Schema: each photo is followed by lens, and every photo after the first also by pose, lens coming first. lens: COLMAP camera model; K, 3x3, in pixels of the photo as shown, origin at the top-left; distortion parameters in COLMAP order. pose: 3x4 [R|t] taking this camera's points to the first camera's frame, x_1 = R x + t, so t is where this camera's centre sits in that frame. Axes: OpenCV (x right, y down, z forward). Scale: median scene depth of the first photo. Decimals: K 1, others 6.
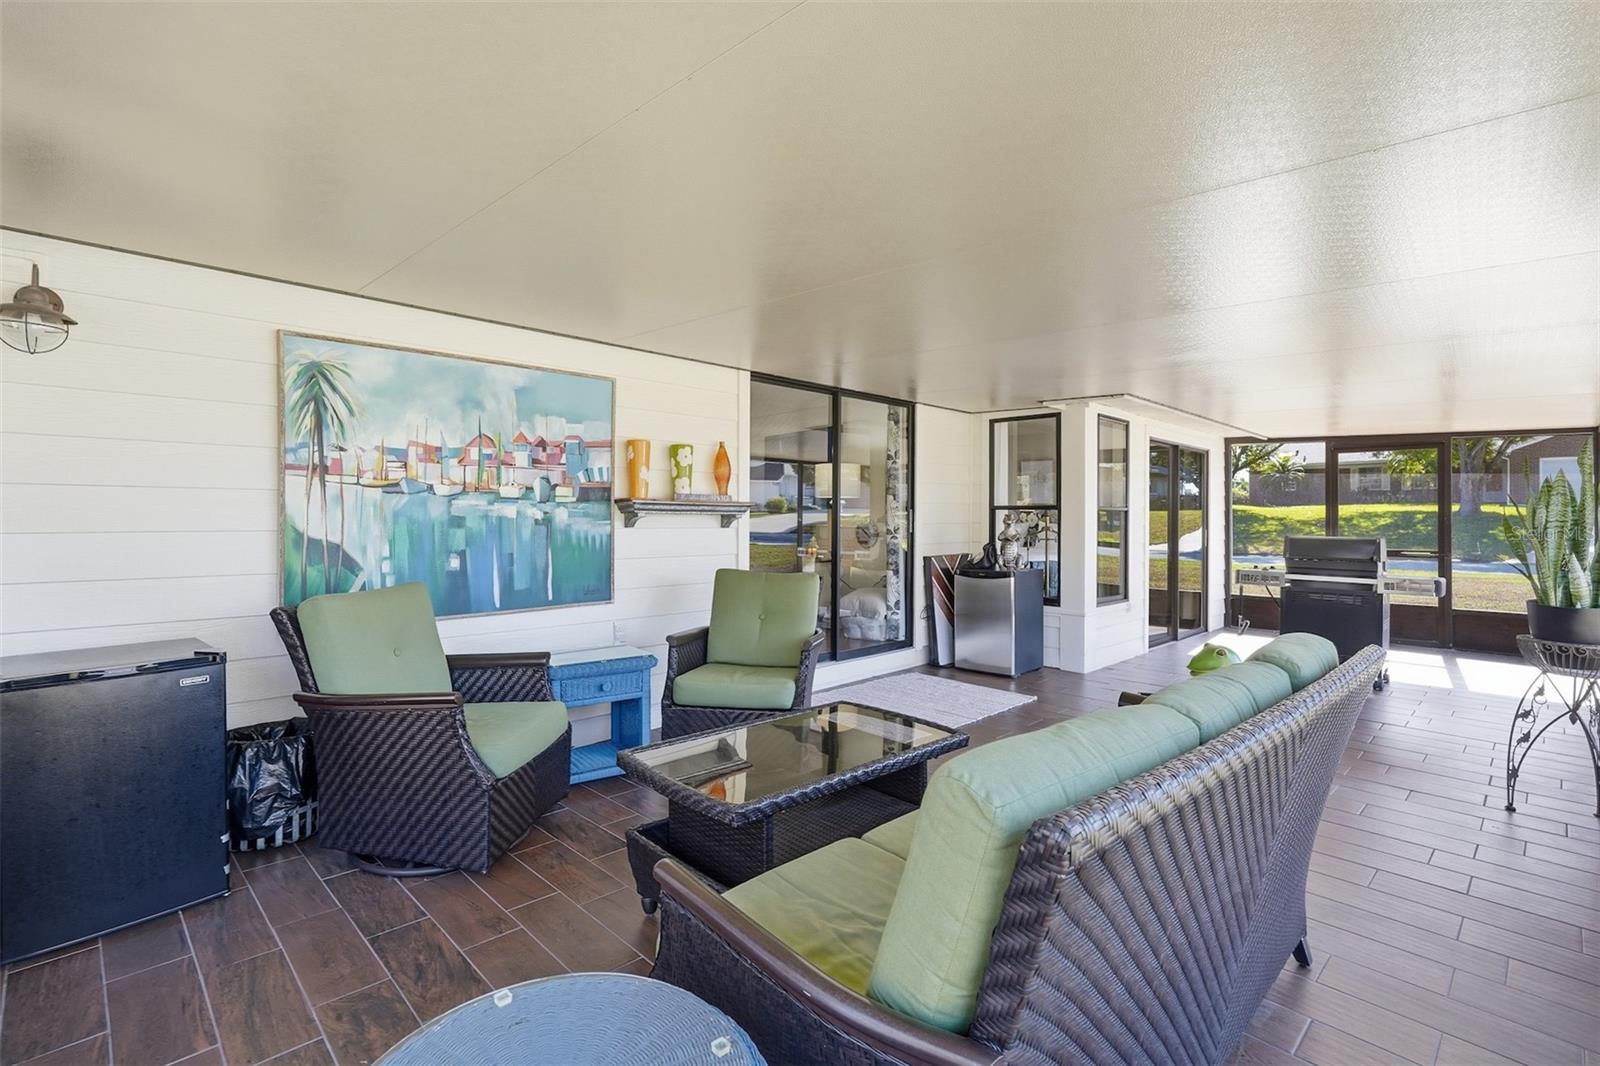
lens RADIAL K [[712.0, 0, 781.8], [0, 712.0, 526.1], [0, 0, 1]] dist [-0.011341, 0.006361]
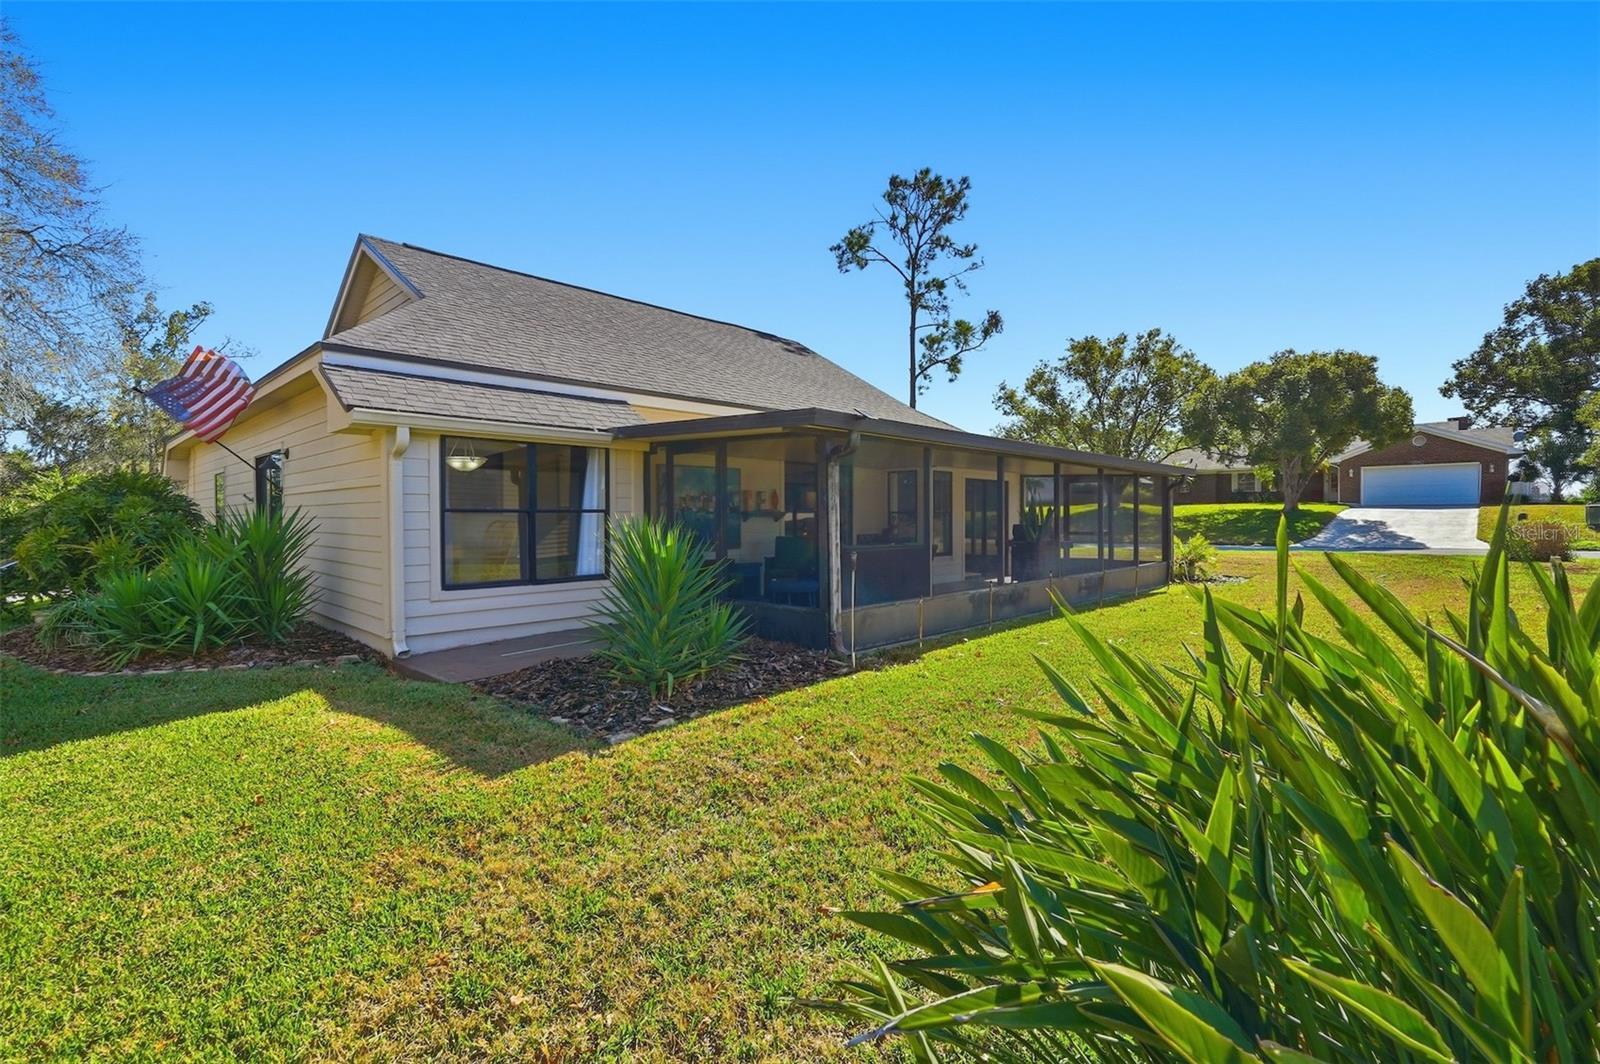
lens RADIAL K [[712.0, 0, 794.8], [0, 712.0, 534.5], [0, 0, 1]] dist [-0.011341, 0.006361]
pose [[0.998611, 0.001063, 0.052672, -0.182534], [-0.002346, 0.999702, 0.024292, -0.018699], [-0.052630, -0.024381, 0.998316, -1.974721]]
